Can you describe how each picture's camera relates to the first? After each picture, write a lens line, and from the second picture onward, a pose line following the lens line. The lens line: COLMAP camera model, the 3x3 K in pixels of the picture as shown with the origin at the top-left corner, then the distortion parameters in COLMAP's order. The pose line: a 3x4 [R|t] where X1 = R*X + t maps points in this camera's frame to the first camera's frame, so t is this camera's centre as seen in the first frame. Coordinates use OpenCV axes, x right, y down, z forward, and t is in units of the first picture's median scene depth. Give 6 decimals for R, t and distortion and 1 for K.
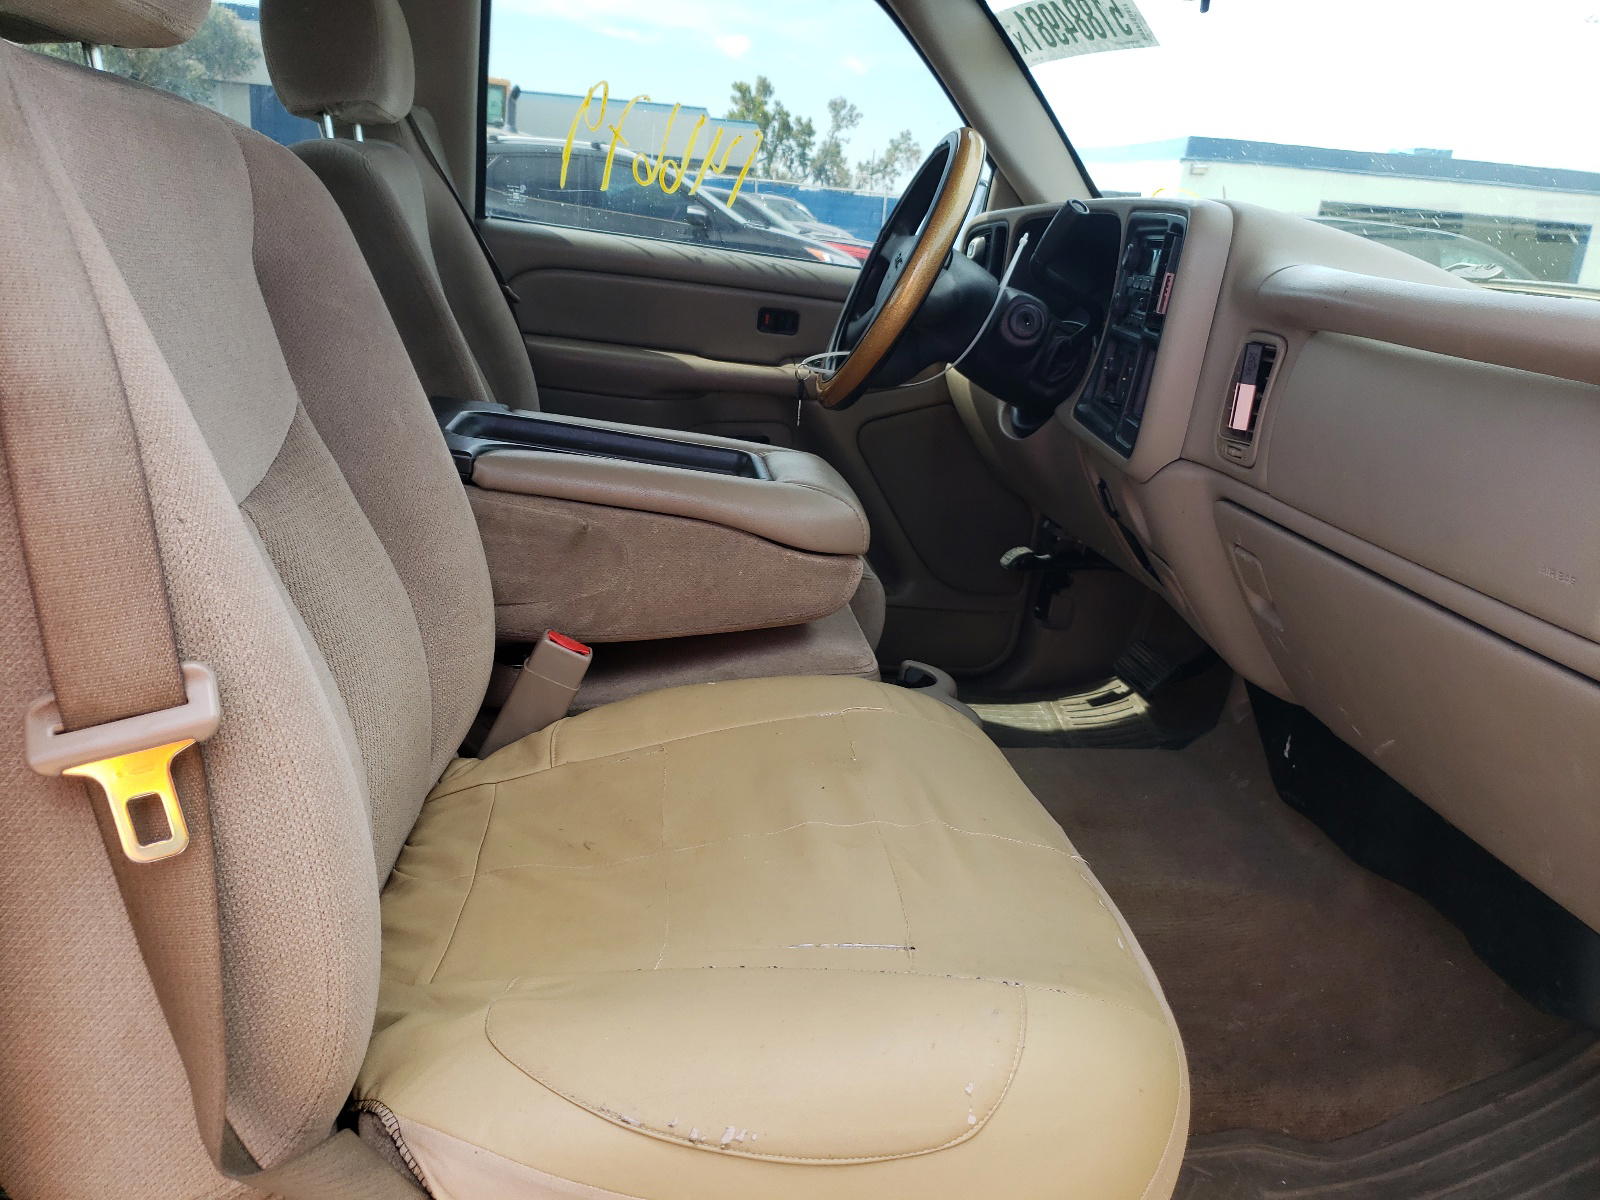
lens RADIAL K [[1200.5, 0, 800.0], [0, 1200.5, 600.0], [0, 0, 1]] dist [0.050107, 0.000009]
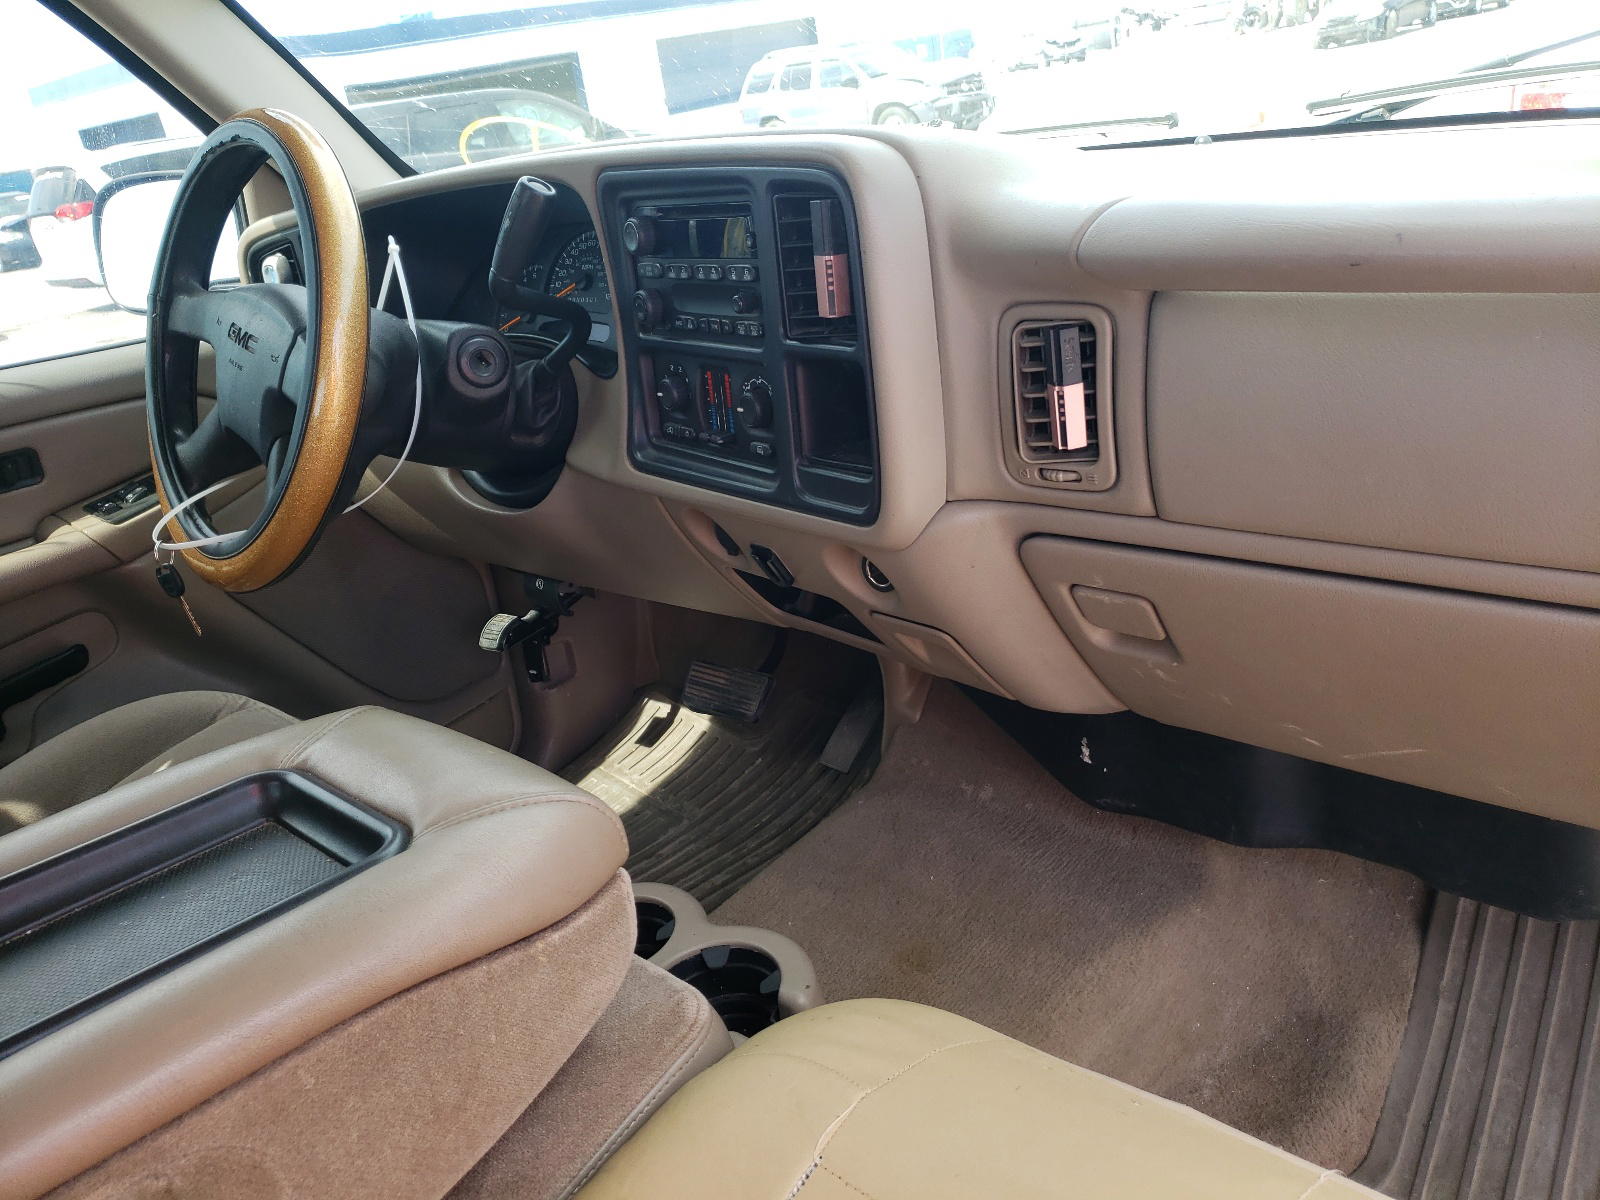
lens RADIAL K [[1226.9, 0, 800.0], [0, 1226.9, 600.0], [0, 0, 1]] dist [0.030096, -0.001431]
pose [[0.738370, -0.438739, 0.512170, -0.094901], [0.404968, 0.895731, 0.183485, -0.159111], [-0.539269, 0.071933, 0.839056, 0.310160]]
